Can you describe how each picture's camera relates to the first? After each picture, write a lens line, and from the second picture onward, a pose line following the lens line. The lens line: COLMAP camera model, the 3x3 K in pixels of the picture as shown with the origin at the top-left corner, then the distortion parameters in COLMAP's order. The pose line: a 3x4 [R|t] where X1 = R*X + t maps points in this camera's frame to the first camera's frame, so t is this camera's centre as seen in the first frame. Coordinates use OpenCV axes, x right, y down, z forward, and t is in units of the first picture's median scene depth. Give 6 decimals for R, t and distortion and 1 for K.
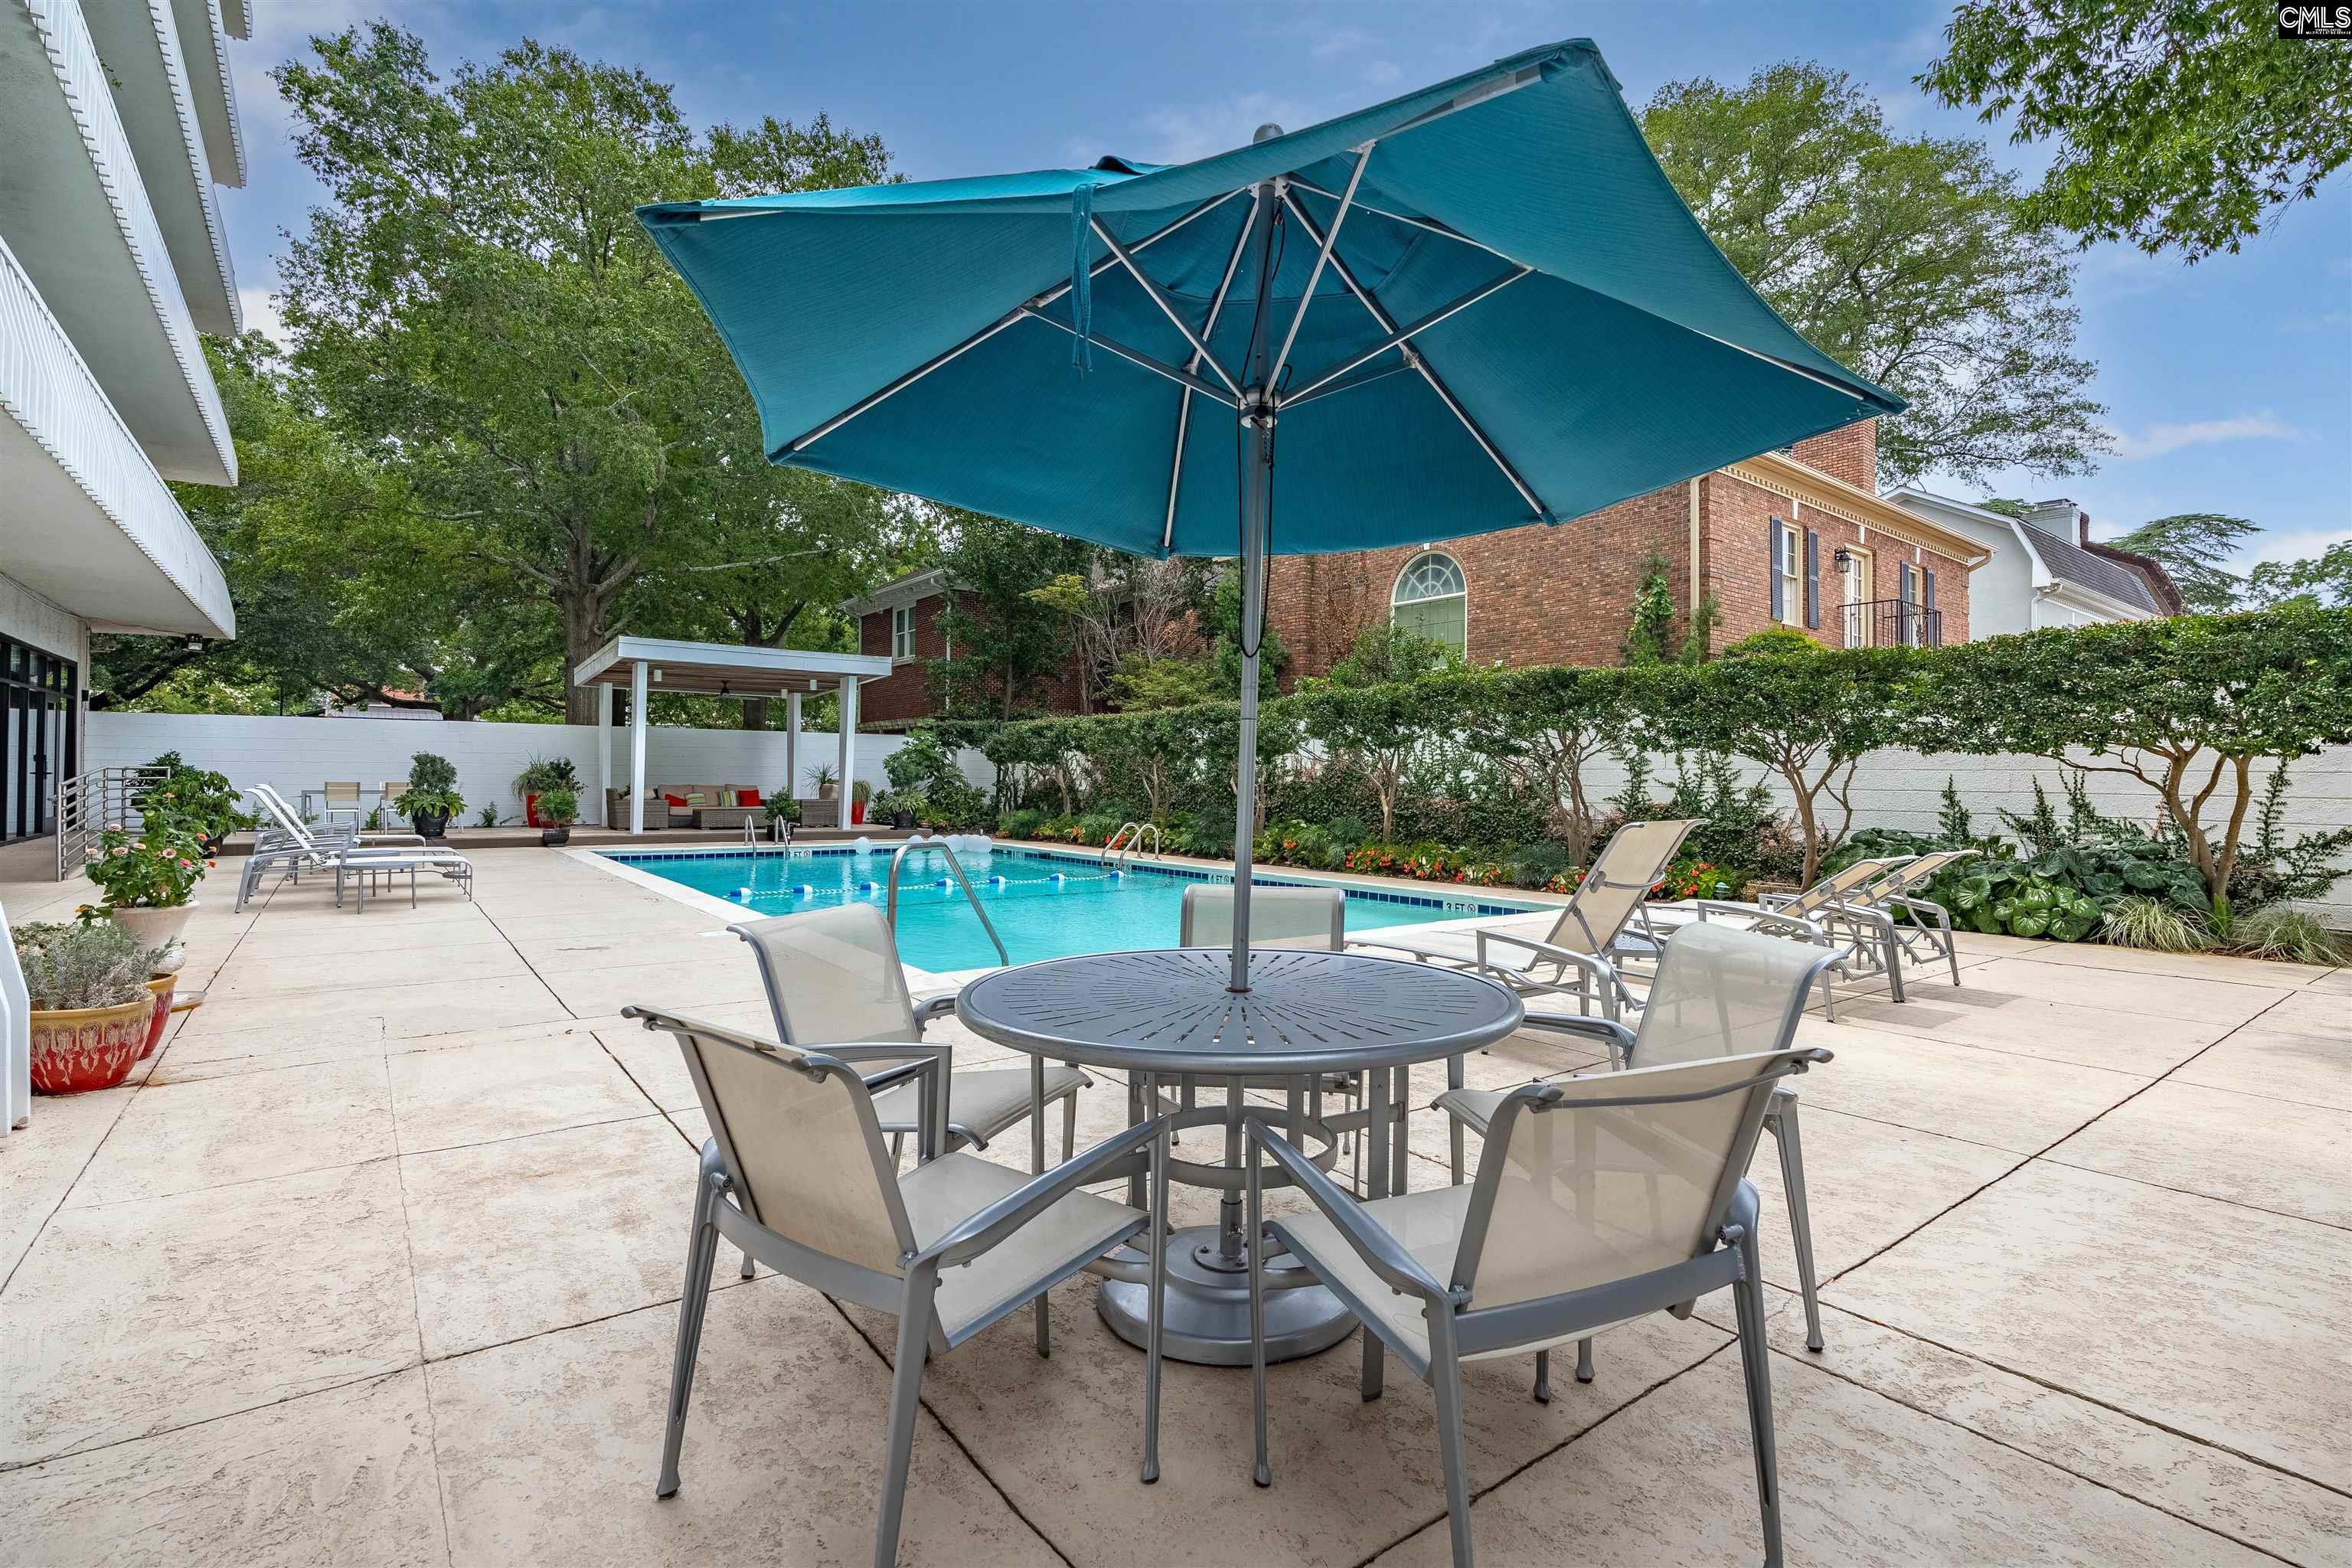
lens RADIAL K [[1113.2, 0, 1177.4], [0, 1113.2, 777.2], [0, 0, 1]] dist [-0.004982, -0.000503]
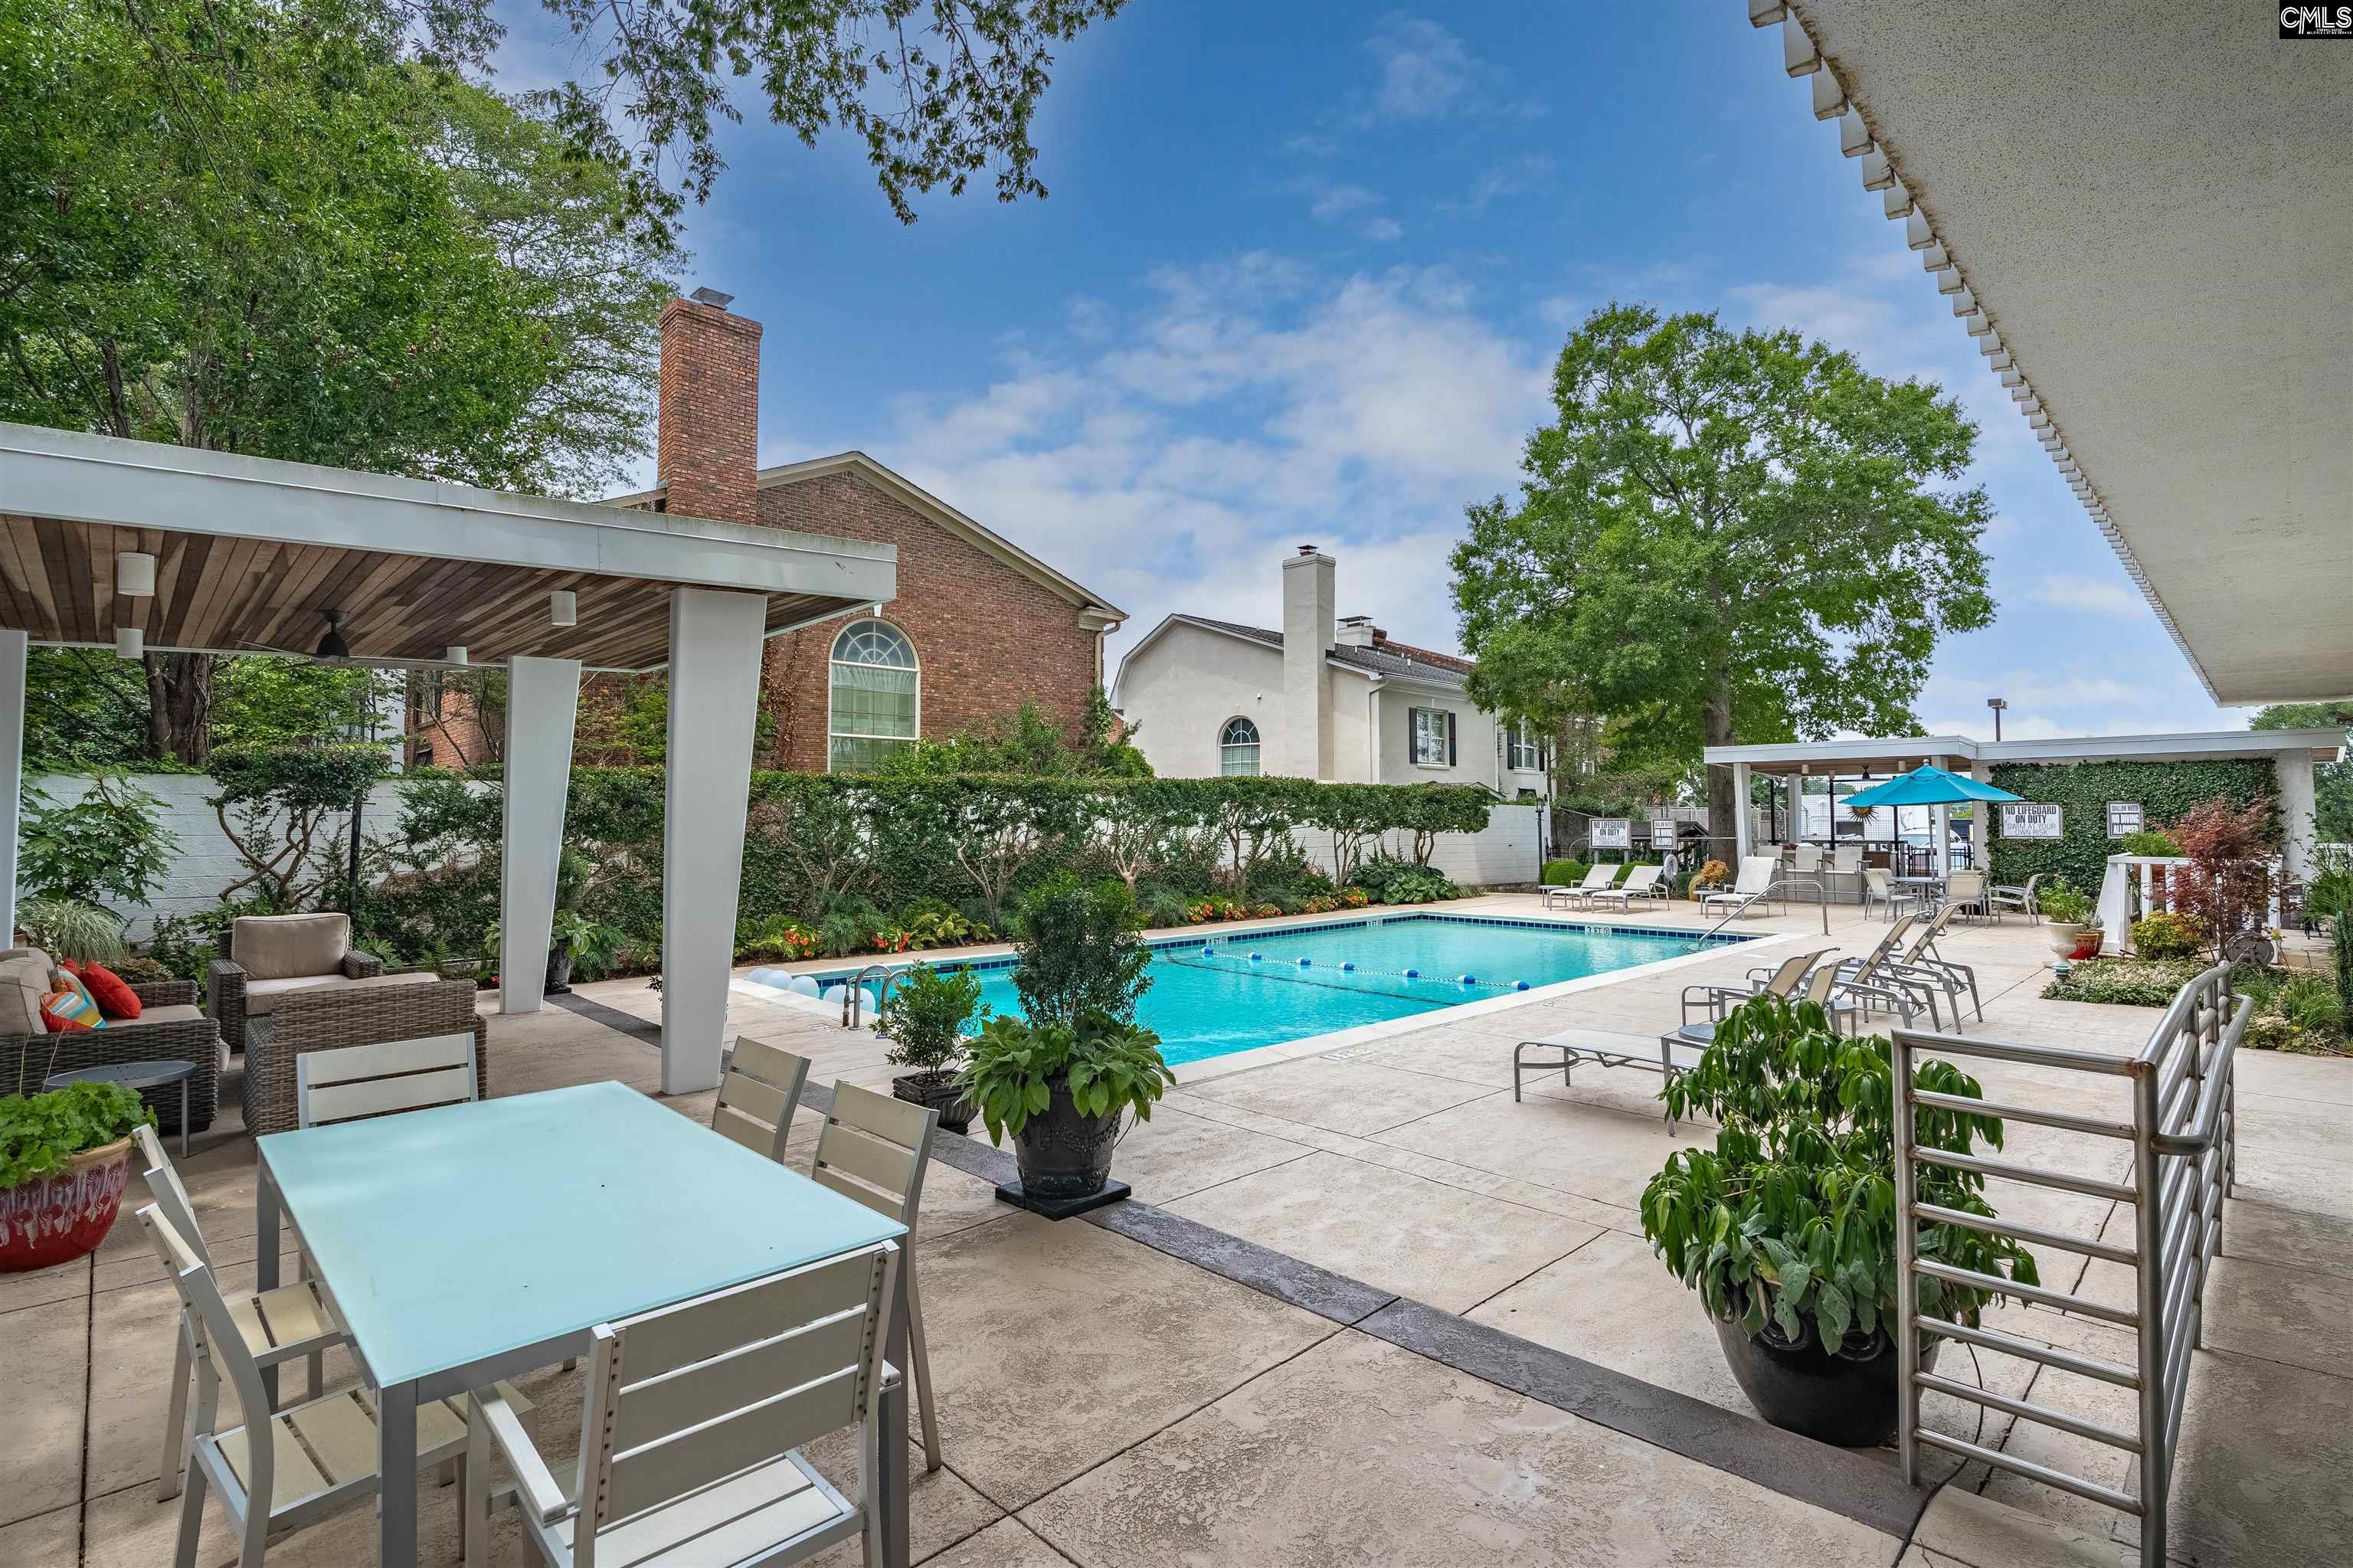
lens RADIAL K [[1113.8, 0, 1188.3], [0, 1113.8, 784.1], [0, 0, 1]] dist [-0.004982, -0.000503]
pose [[-0.127001, 0.027095, 0.991532, -1.042246], [0.001054, 0.999630, -0.027181, -0.036924], [-0.991902, -0.002406, -0.126983, 1.121615]]
